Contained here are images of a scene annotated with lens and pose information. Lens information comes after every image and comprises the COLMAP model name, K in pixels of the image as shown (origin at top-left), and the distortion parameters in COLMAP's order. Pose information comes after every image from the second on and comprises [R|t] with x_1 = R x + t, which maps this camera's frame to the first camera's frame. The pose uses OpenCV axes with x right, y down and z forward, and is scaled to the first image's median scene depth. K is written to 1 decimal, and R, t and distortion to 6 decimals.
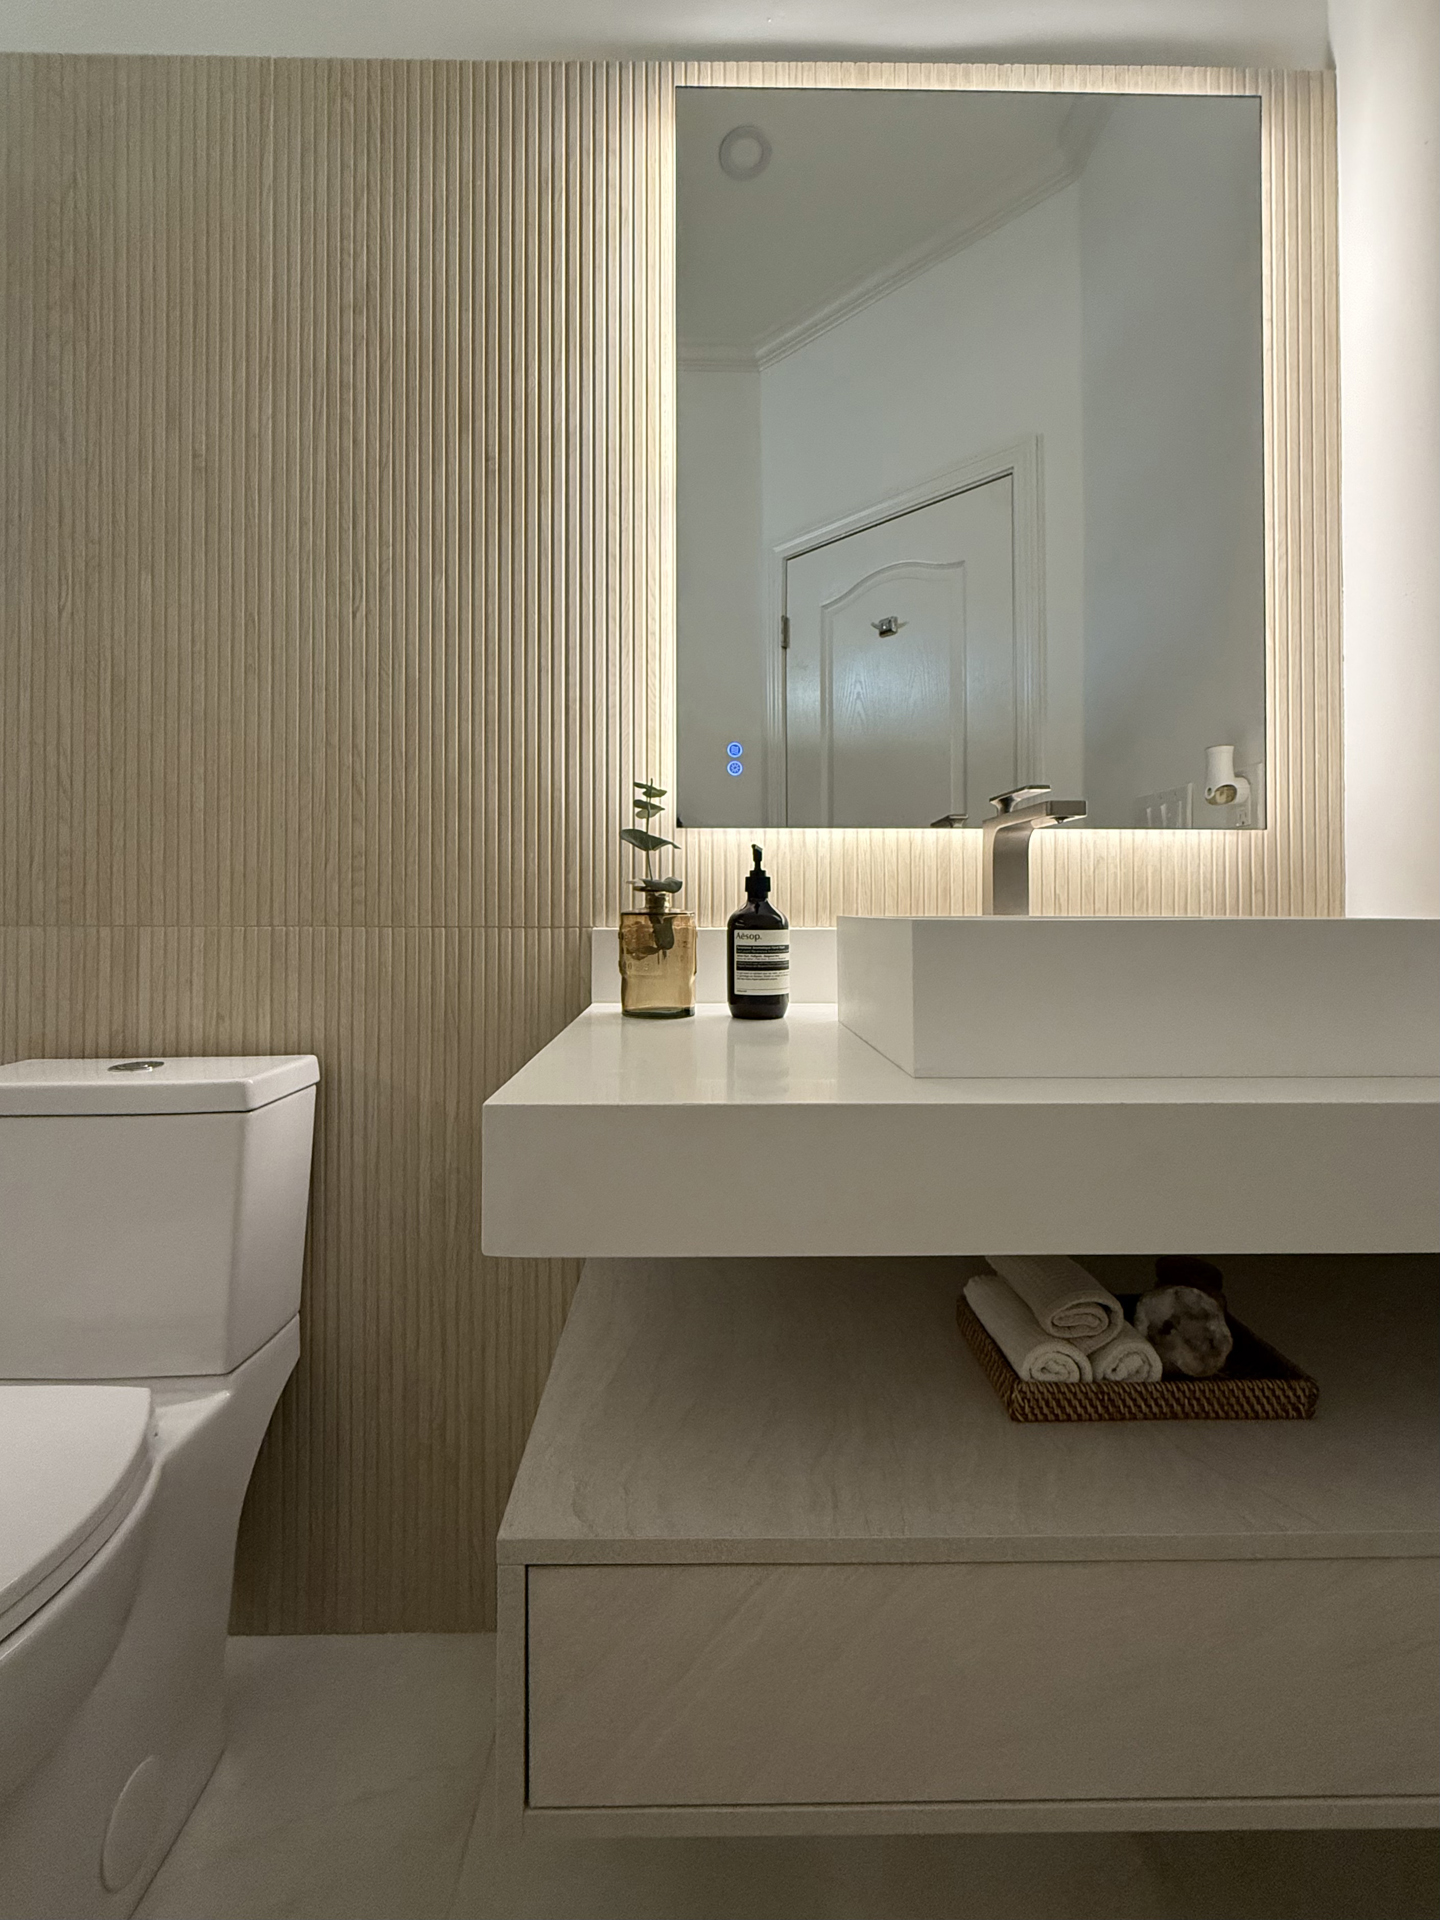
lens RADIAL K [[780.2, 0, 725.3], [0, 780.2, 943.6], [0, 0, 1]] dist [-0.000415, 0.000232]
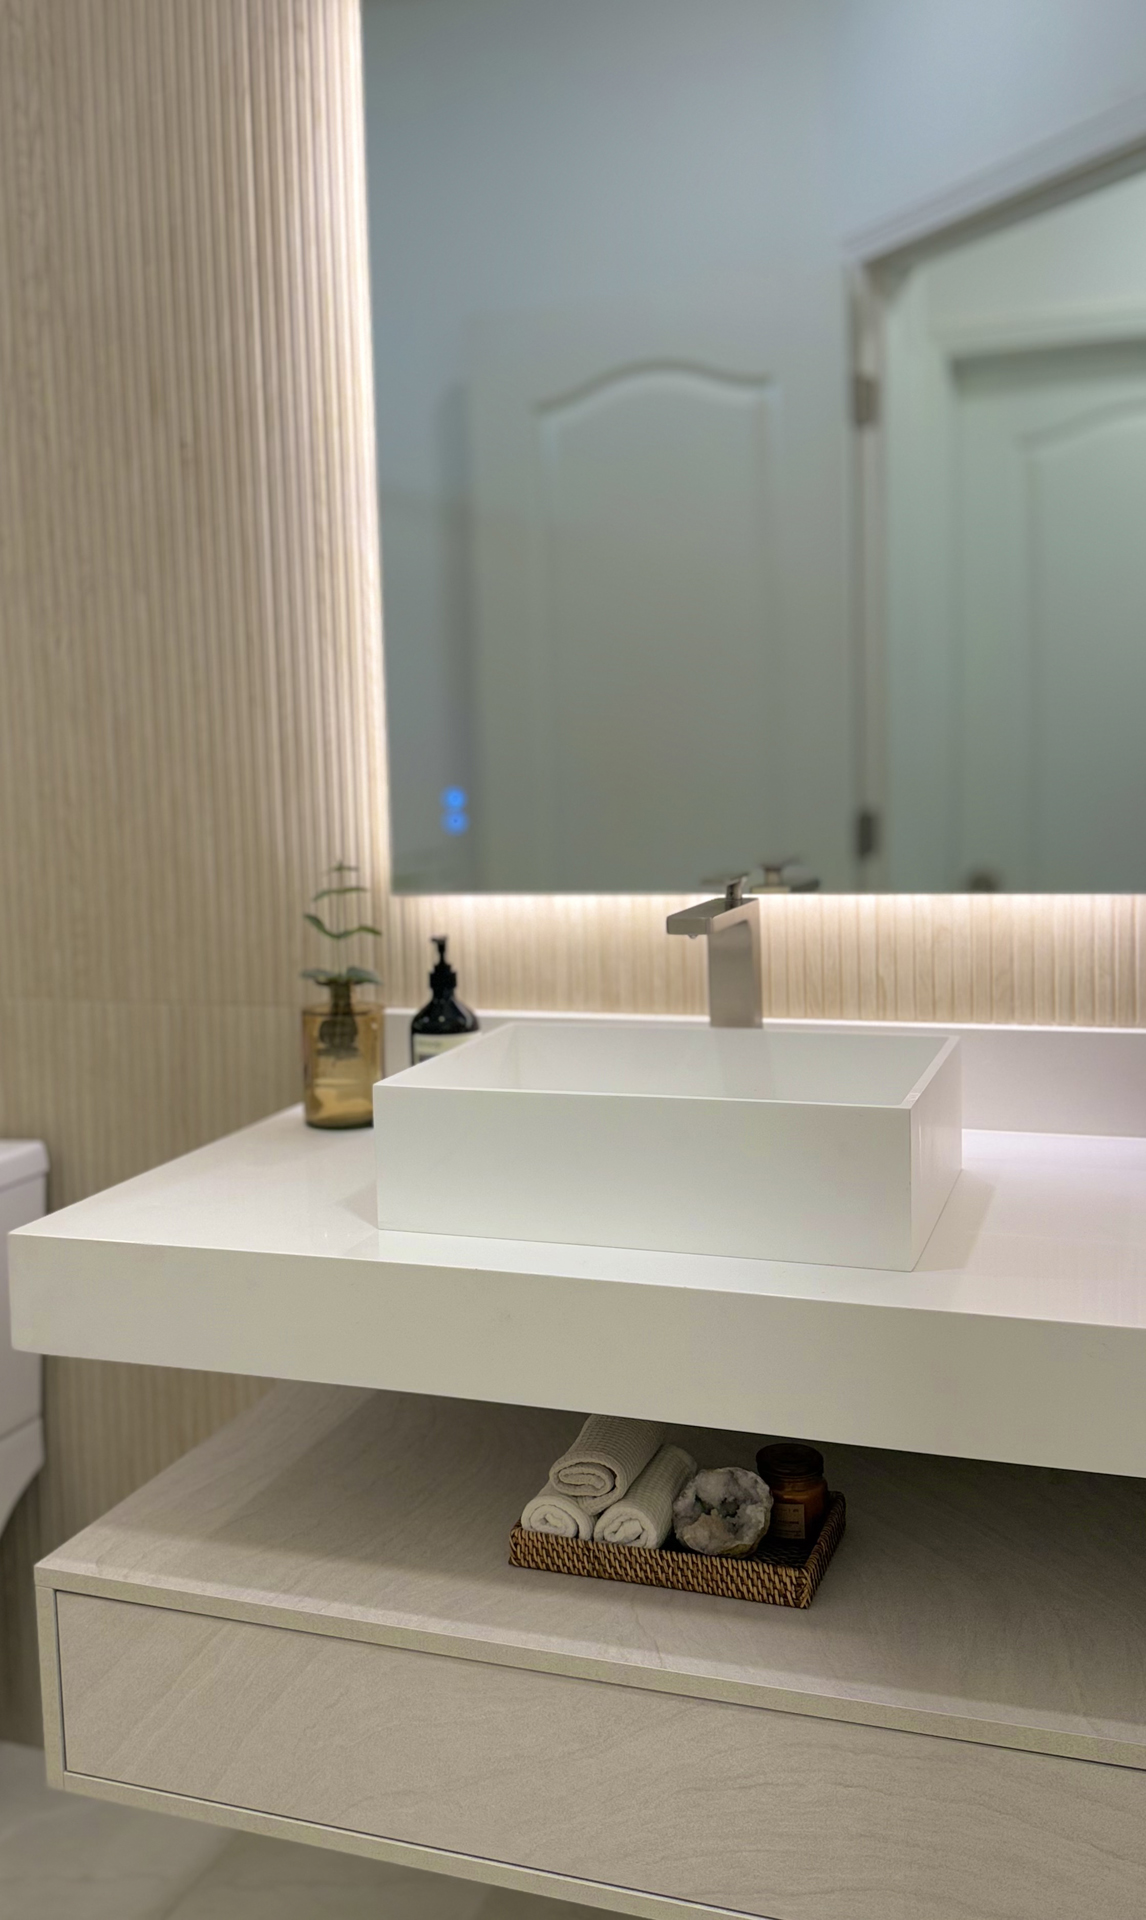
lens RADIAL K [[1715.3, 0, 570.8], [0, 1715.3, 931.9], [0, 0, 1]] dist [0.183093, -0.291172]
pose [[0.934771, 0.010103, -0.355106, 0.850805], [0.021906, 0.996054, 0.086004, -0.289114], [0.354574, -0.088174, 0.930861, -0.721374]]
